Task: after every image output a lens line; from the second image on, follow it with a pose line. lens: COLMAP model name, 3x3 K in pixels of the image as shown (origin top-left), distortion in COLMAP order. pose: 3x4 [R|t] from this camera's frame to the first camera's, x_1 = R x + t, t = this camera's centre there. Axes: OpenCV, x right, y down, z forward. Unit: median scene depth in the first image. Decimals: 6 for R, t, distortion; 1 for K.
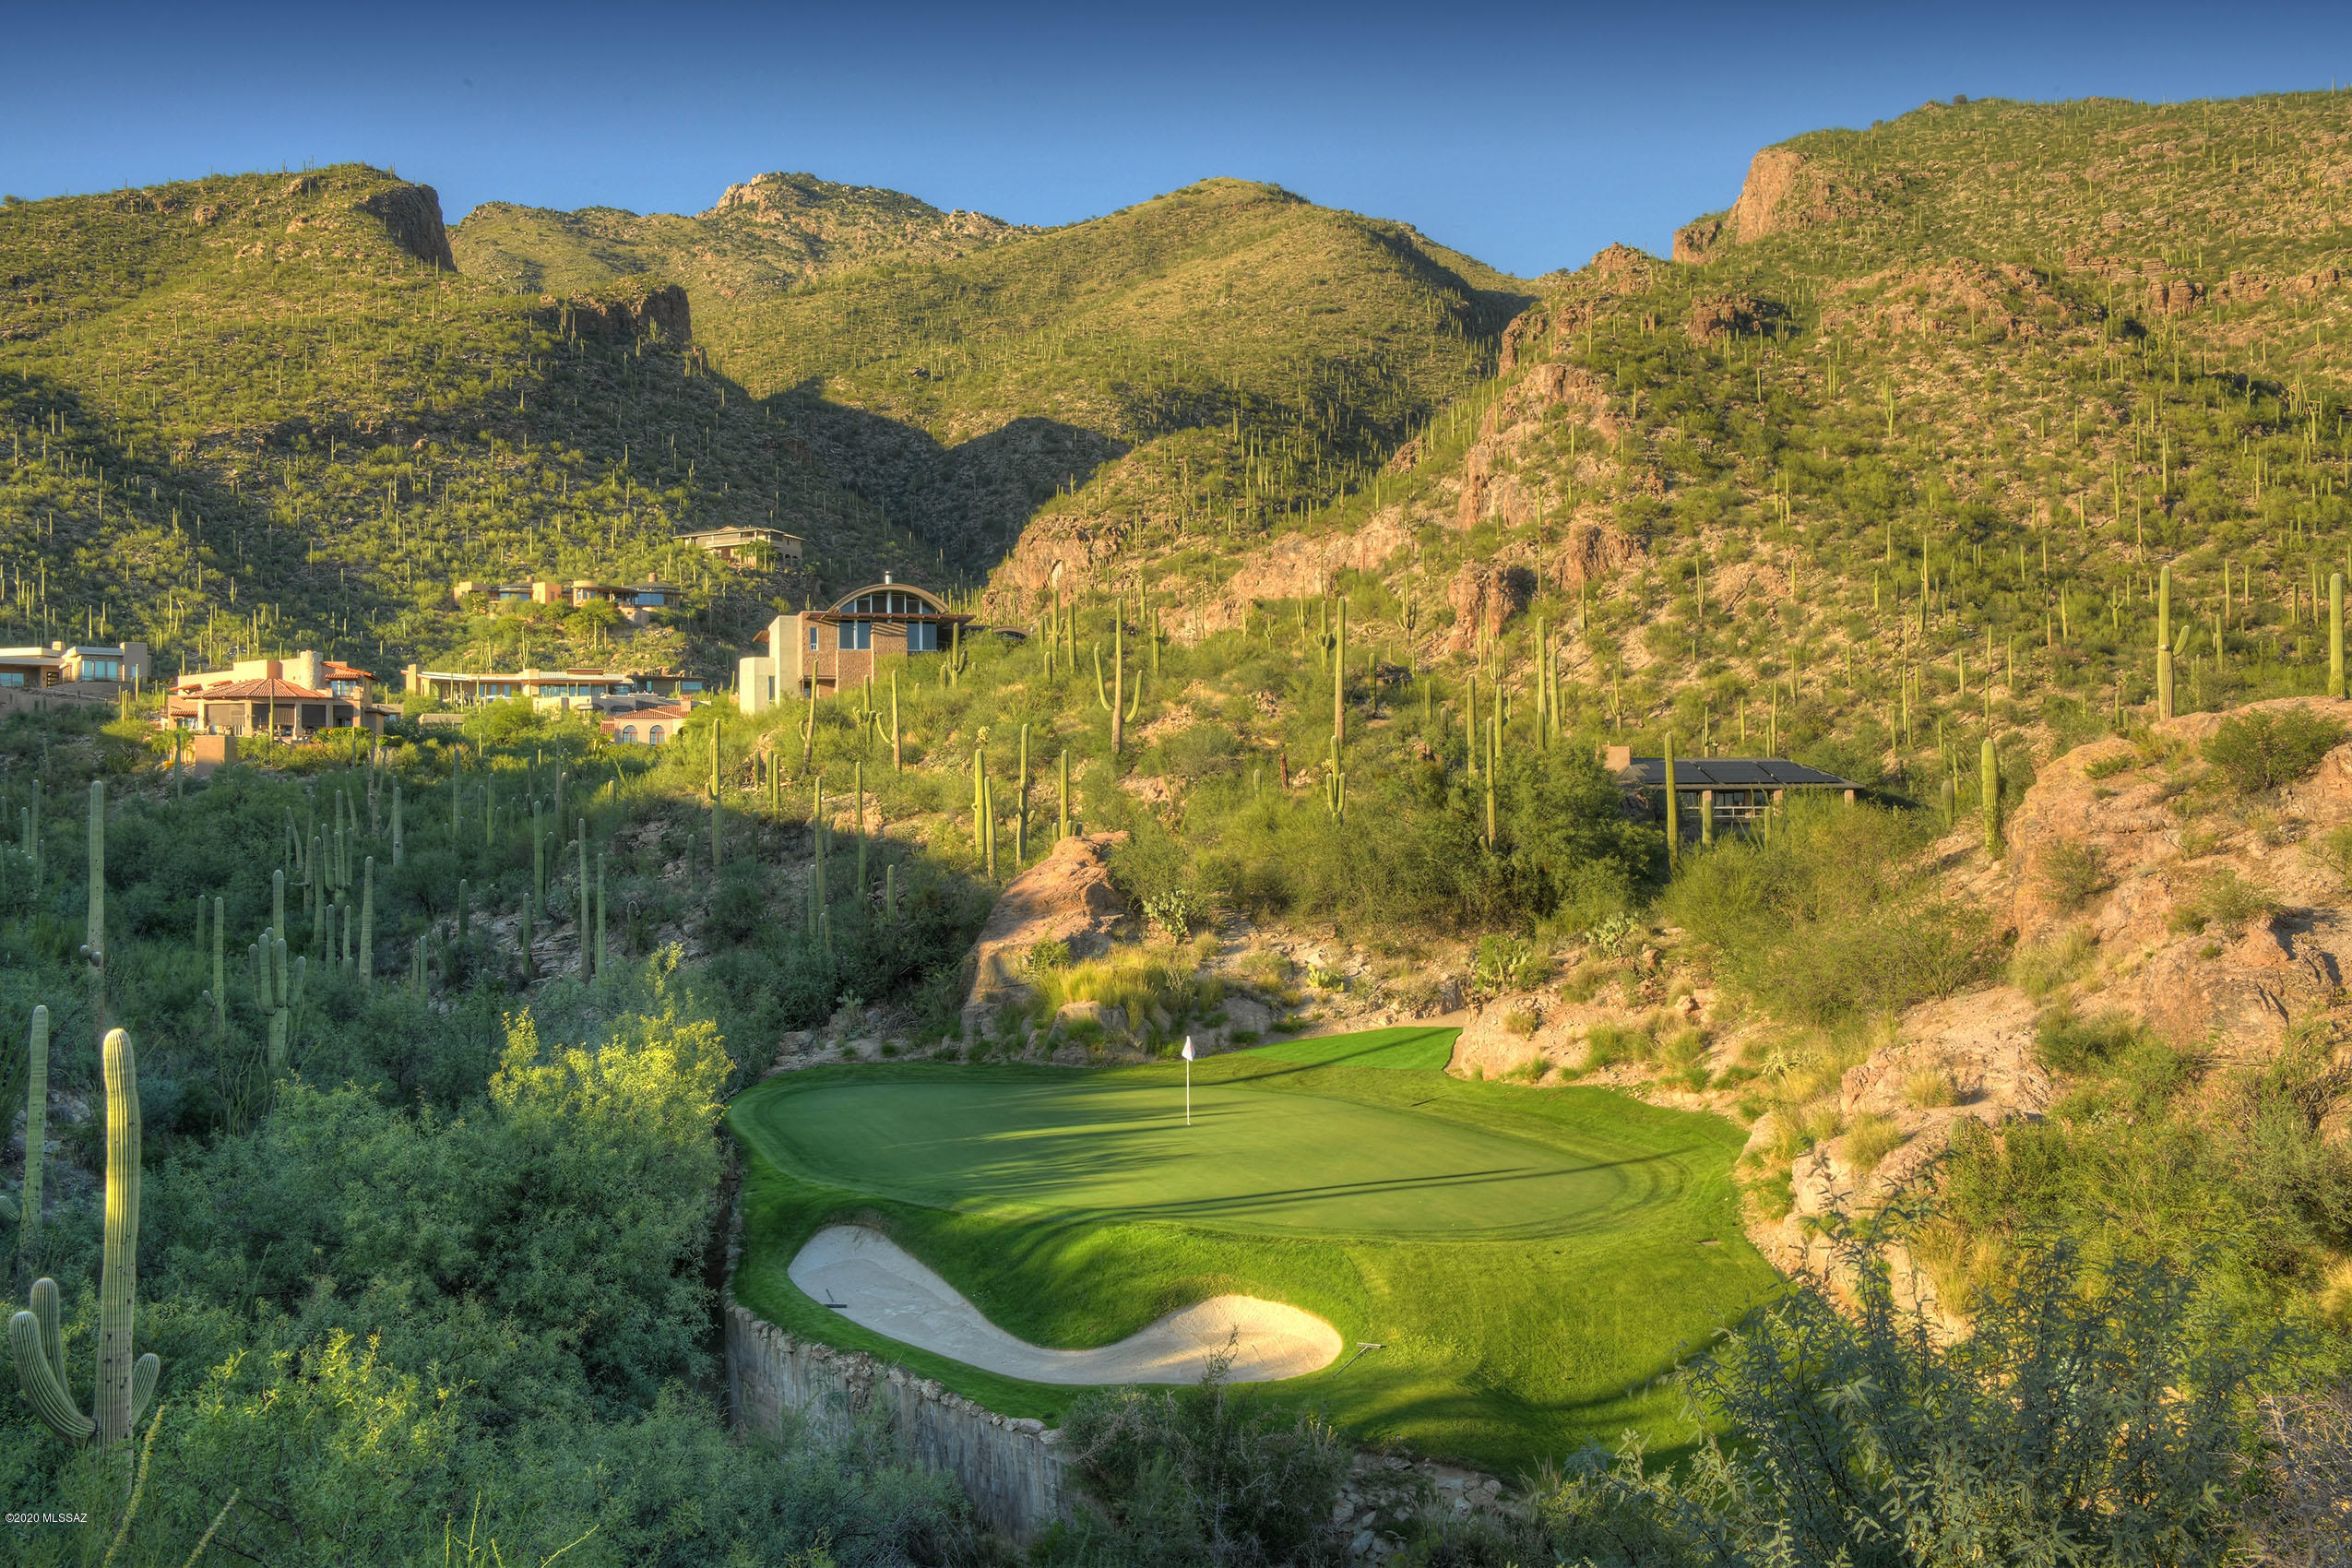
lens RADIAL K [[2496.2, 0, 1216.9], [0, 2496.2, 784.4], [0, 0, 1]] dist [0.050399, 0.000000]
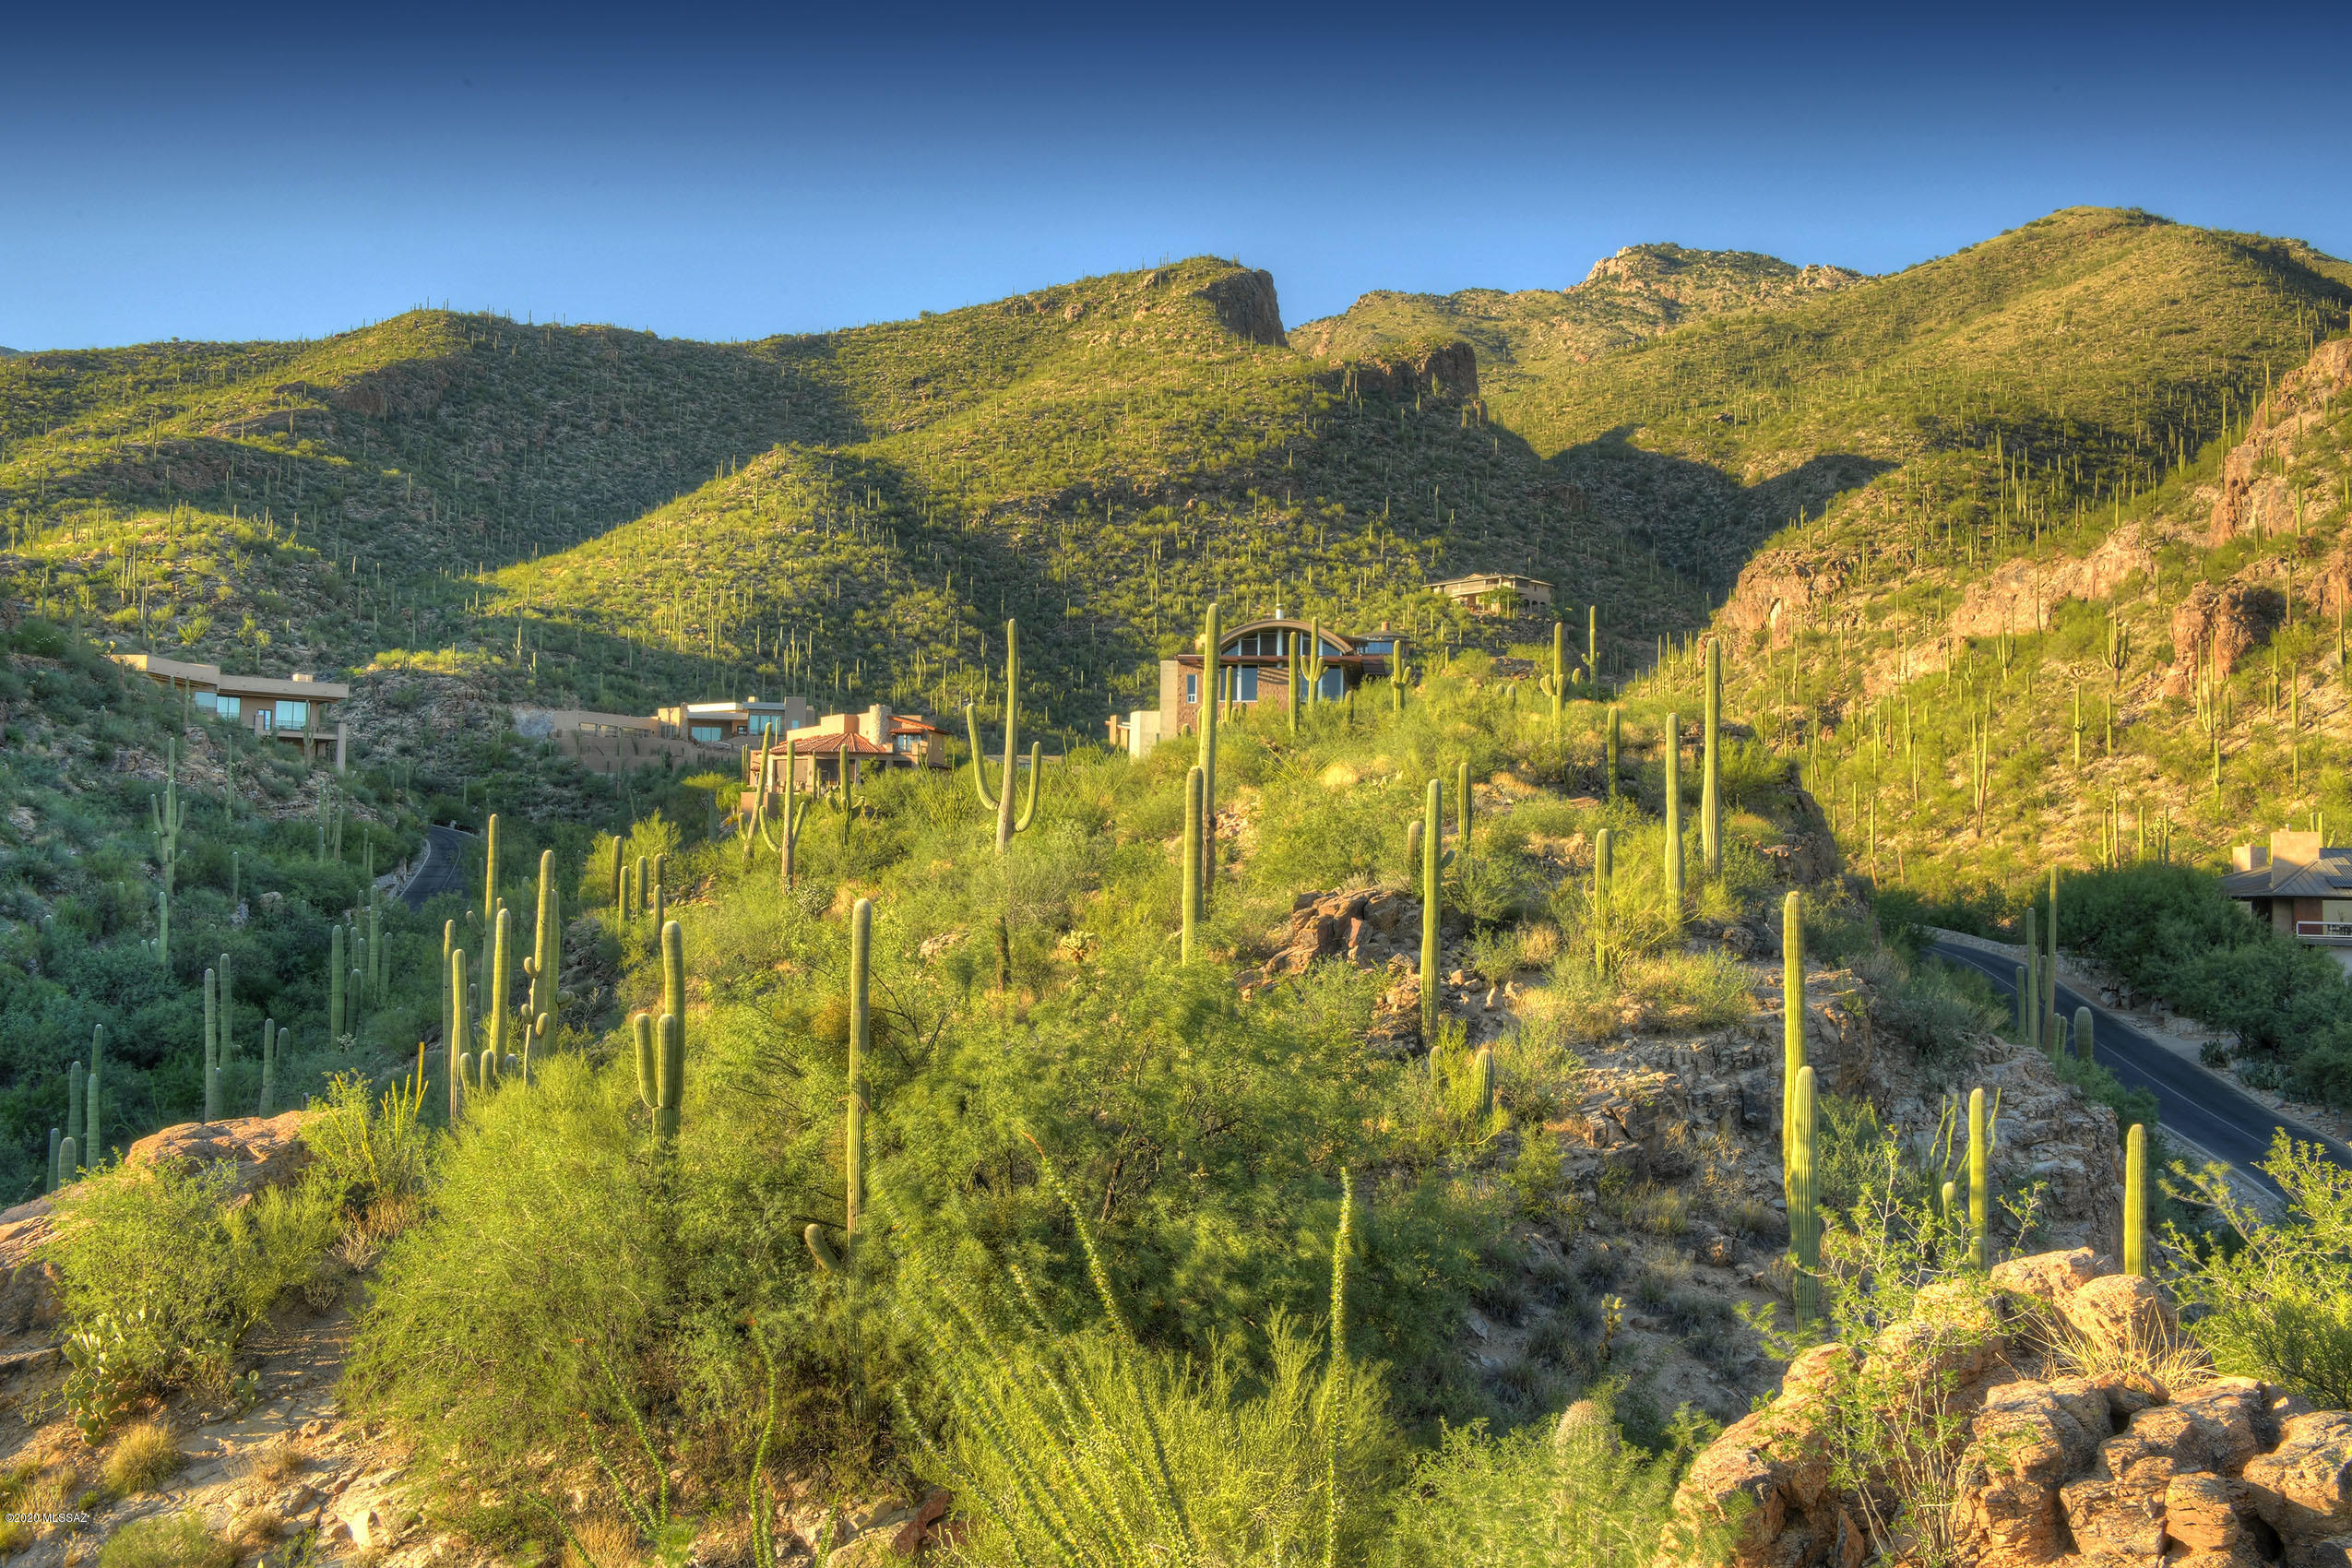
lens RADIAL K [[2295.1, 0, 1197.7], [0, 2295.1, 777.7], [0, 0, 1]] dist [-0.005020, 0.000000]
pose [[0.926448, 0.006912, -0.376359, 0.047148], [-0.013760, 0.999785, -0.015511, -0.006667], [0.376171, 0.019549, 0.926344, 0.118068]]
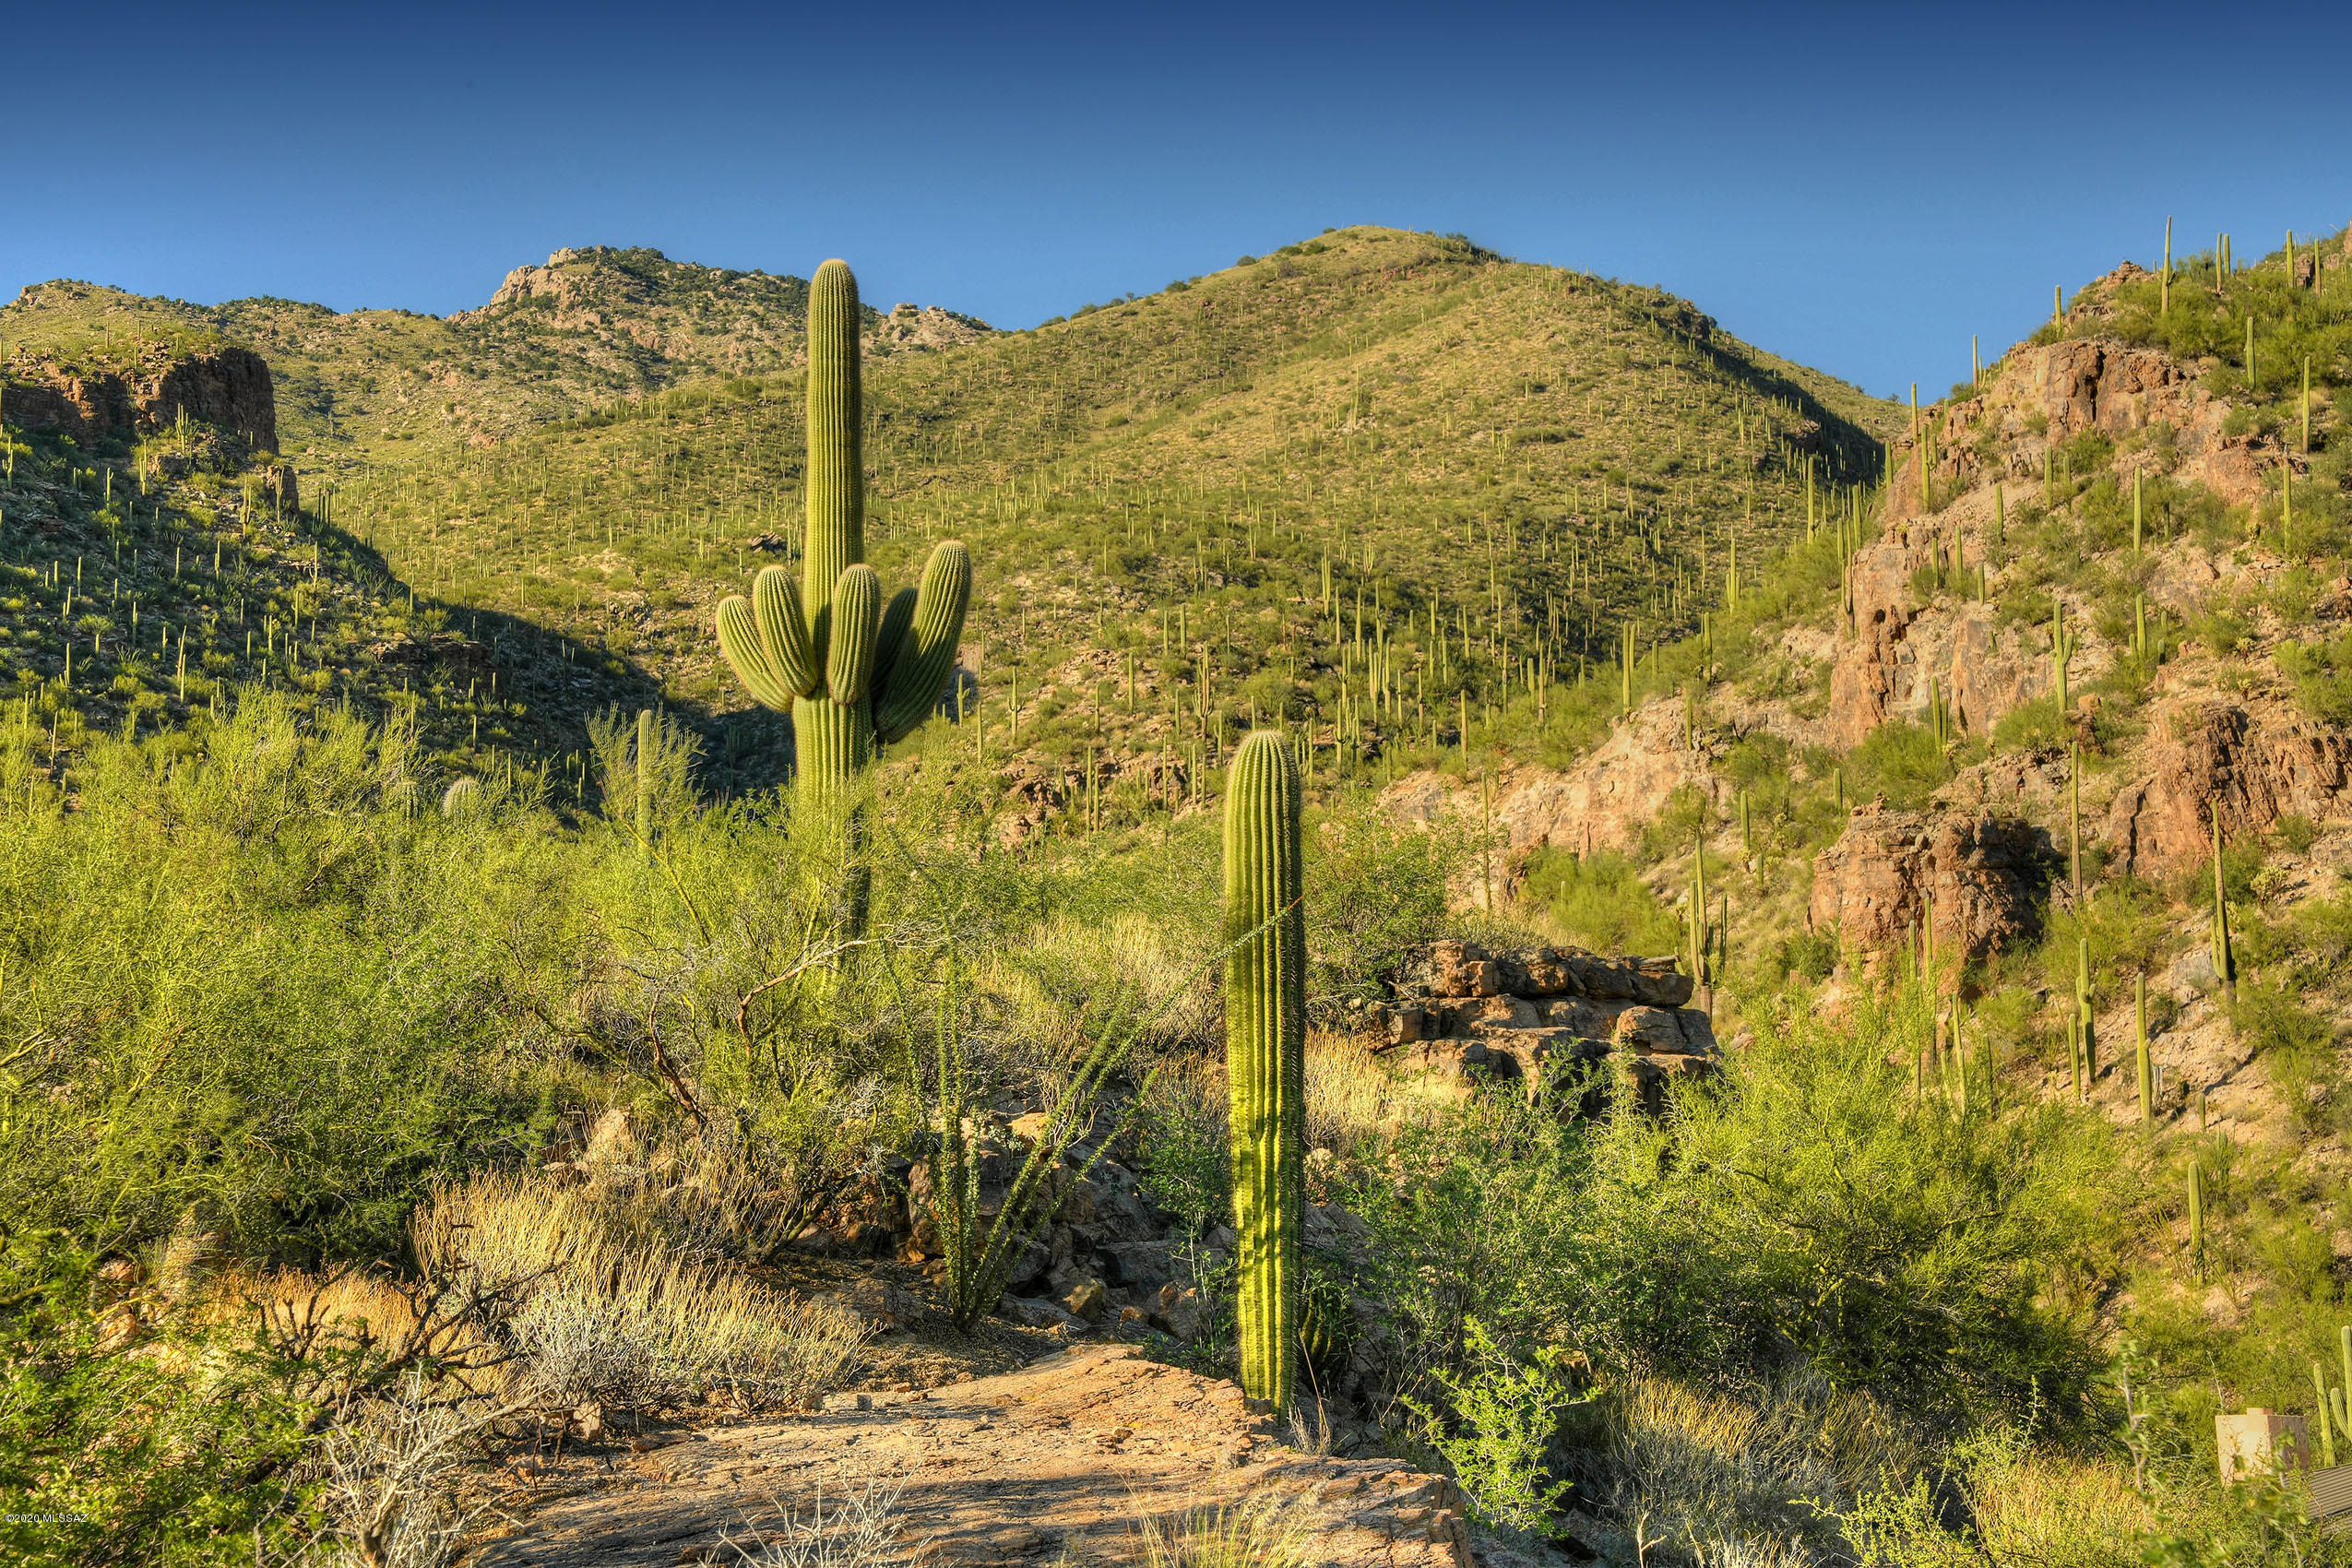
lens RADIAL K [[4105.7, 0, 1225.9], [0, 4105.7, 771.6], [0, 0, 1]] dist [0.460474, 0.000000]
pose [[0.999202, -0.001448, -0.039914, 0.017659], [-0.003724, 0.991611, -0.129206, -0.008453], [0.039766, 0.129251, 0.990814, 0.225365]]
